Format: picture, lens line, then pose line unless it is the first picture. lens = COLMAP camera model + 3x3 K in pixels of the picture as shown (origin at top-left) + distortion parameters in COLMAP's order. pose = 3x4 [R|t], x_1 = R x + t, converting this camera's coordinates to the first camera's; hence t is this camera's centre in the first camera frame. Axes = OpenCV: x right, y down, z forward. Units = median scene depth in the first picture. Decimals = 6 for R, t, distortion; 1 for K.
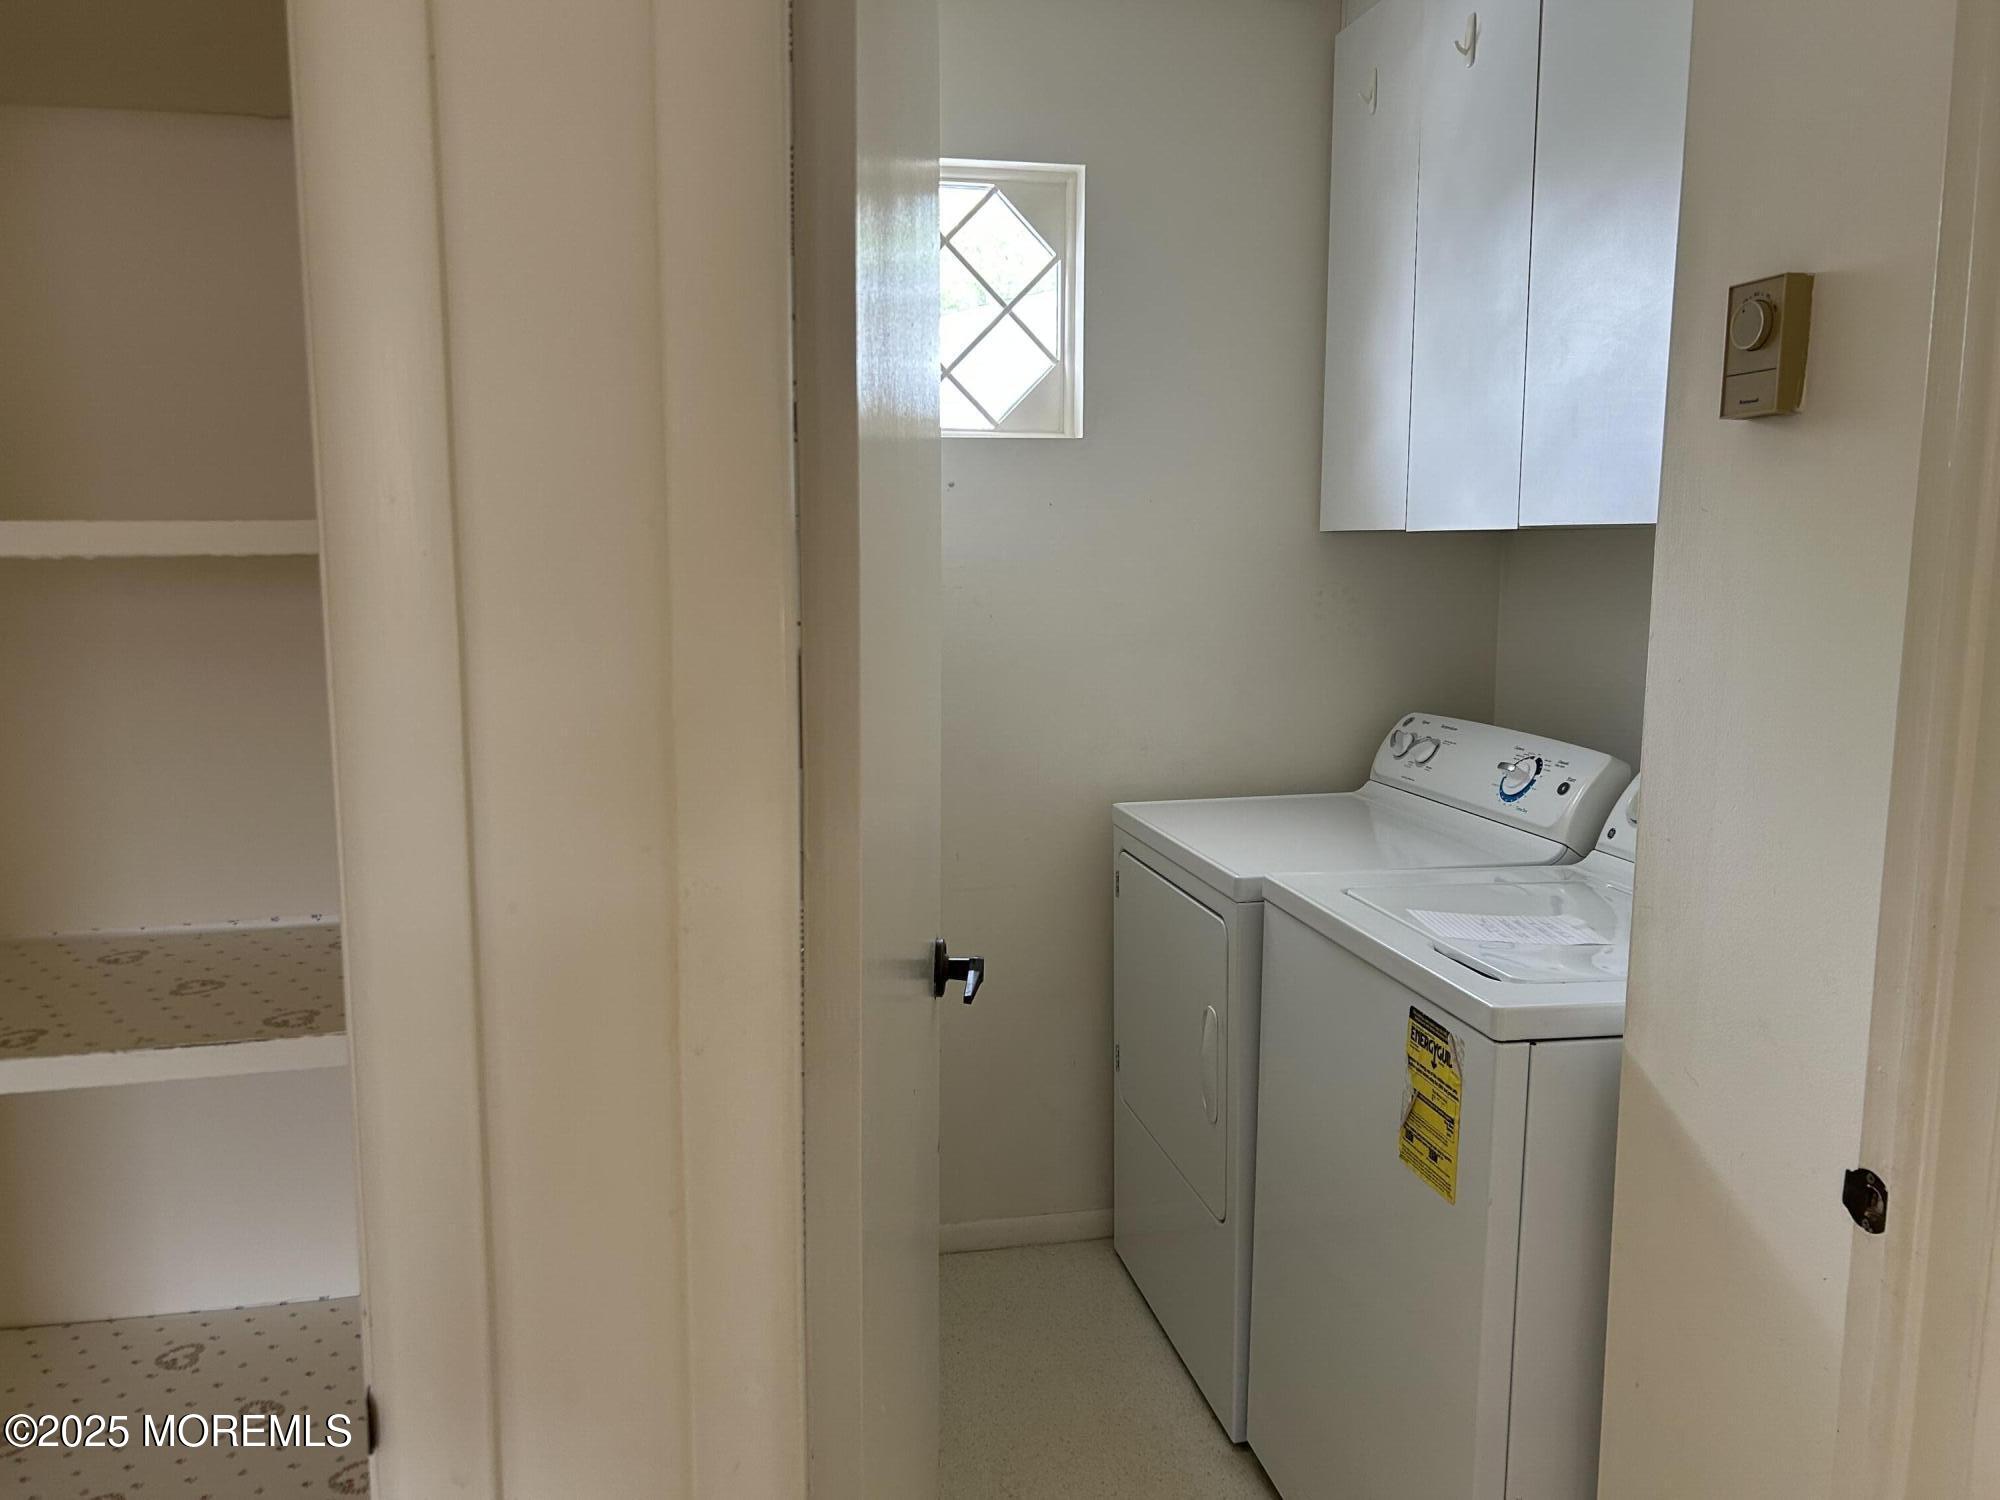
lens RADIAL K [[1519.2, 0, 1006.7], [0, 1519.2, 751.6], [0, 0, 1]] dist [0.095473, -0.120080]
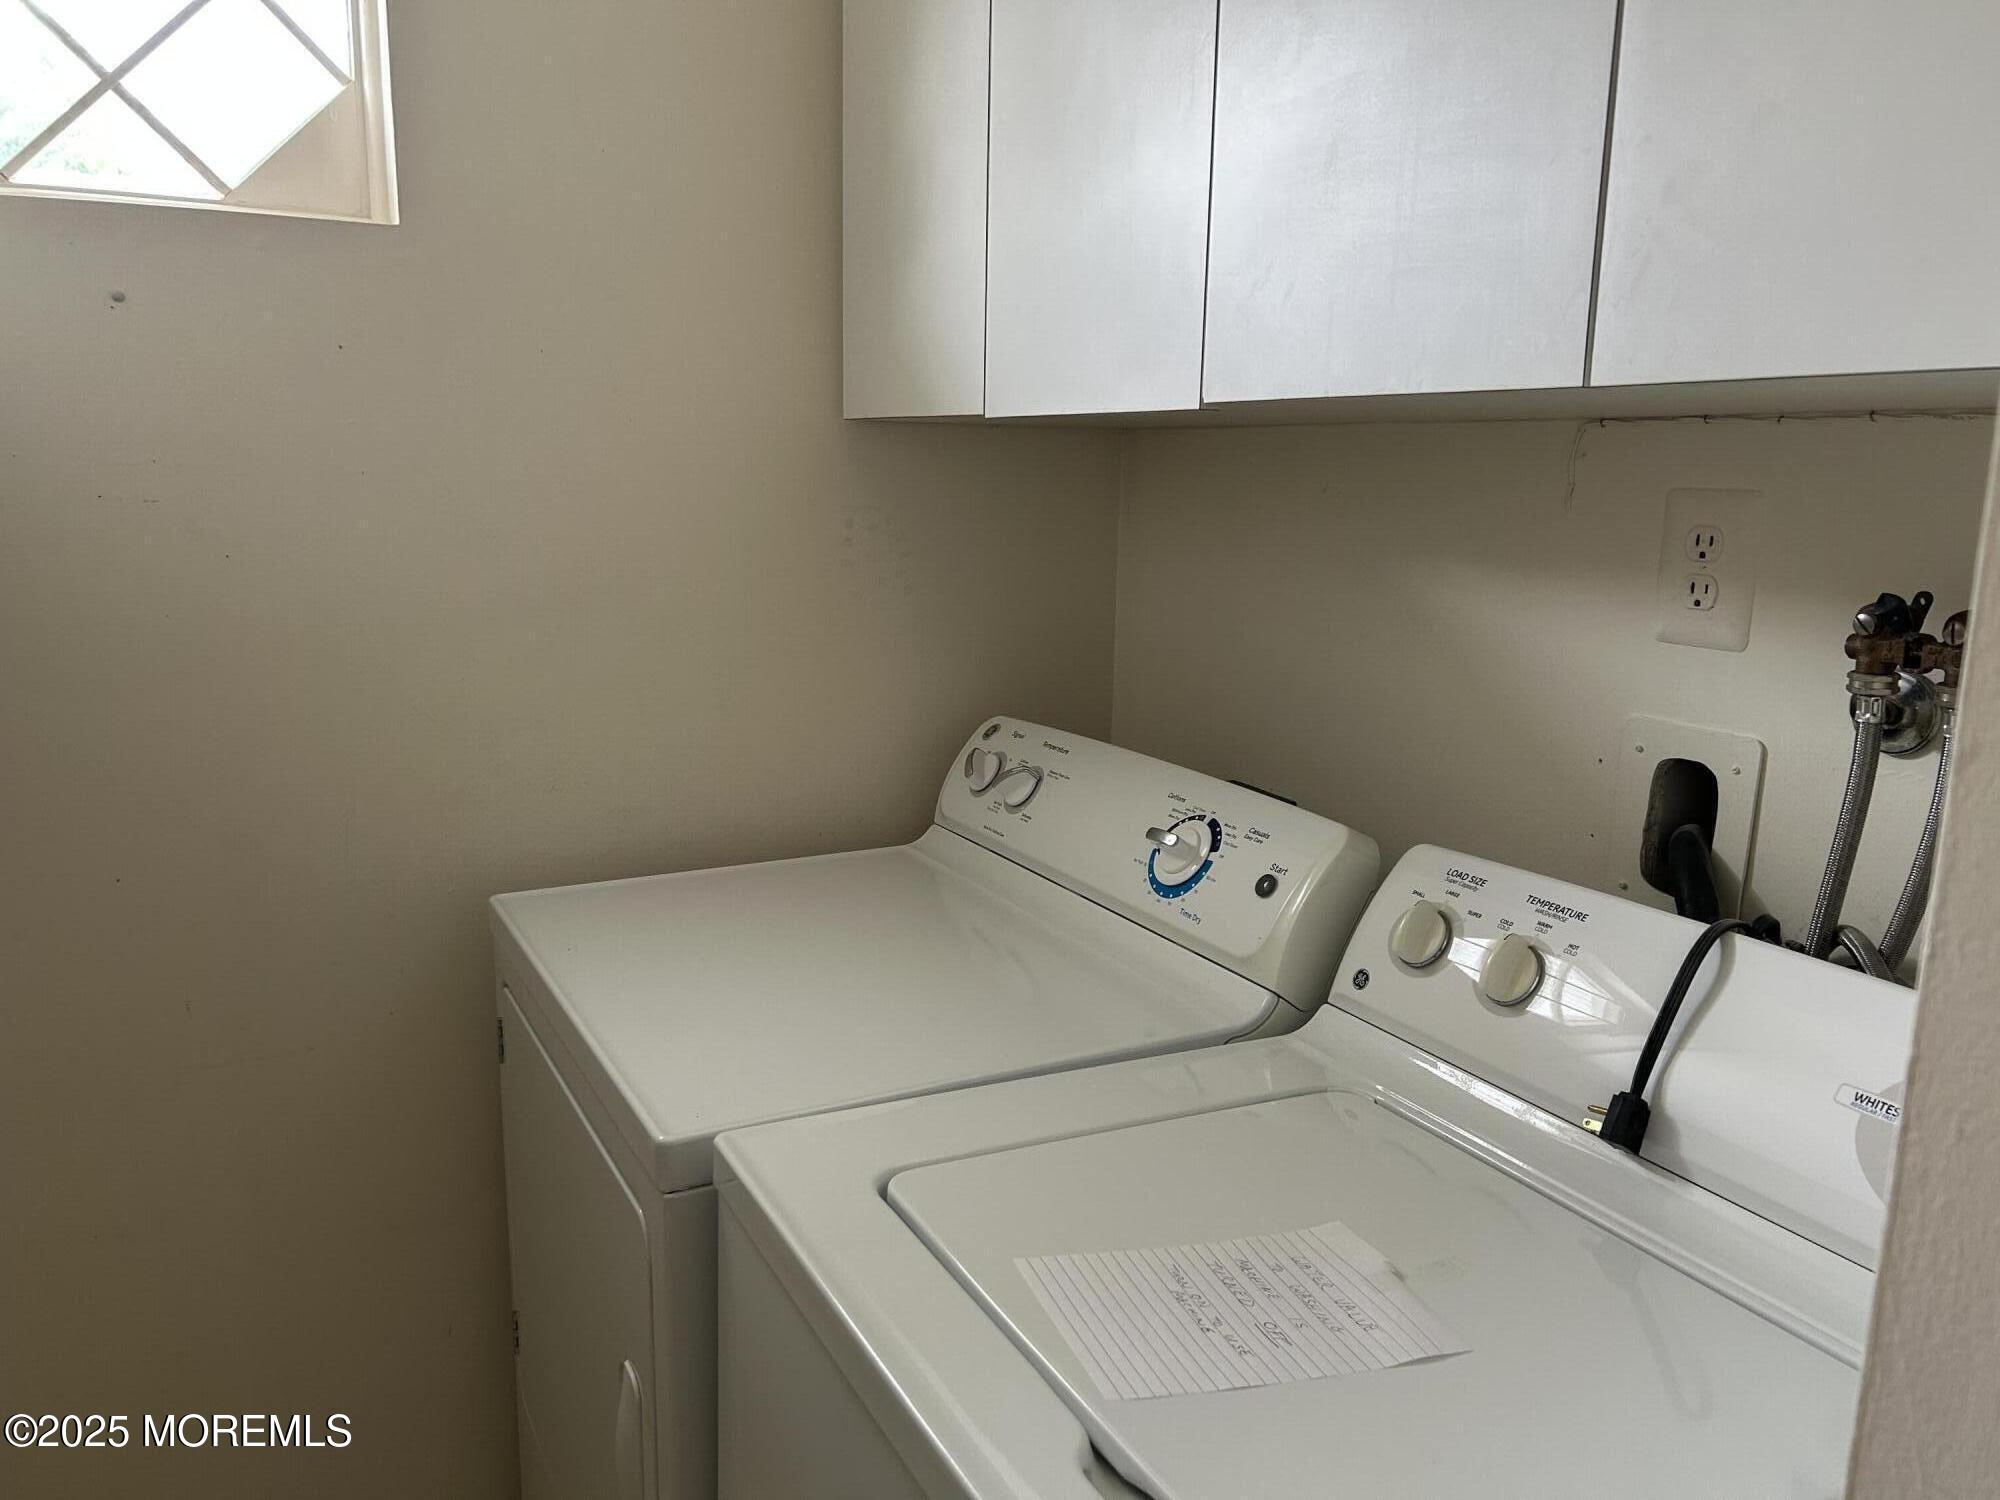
lens RADIAL K [[1497.3, 0, 976.9], [0, 1497.3, 758.1], [0, 0, 1]] dist [0.245988, -0.409366]
pose [[0.966405, -0.035509, 0.254560, 0.108591], [0.019714, 0.997734, 0.064333, -0.053076], [-0.256267, -0.057154, 0.964915, 0.442067]]
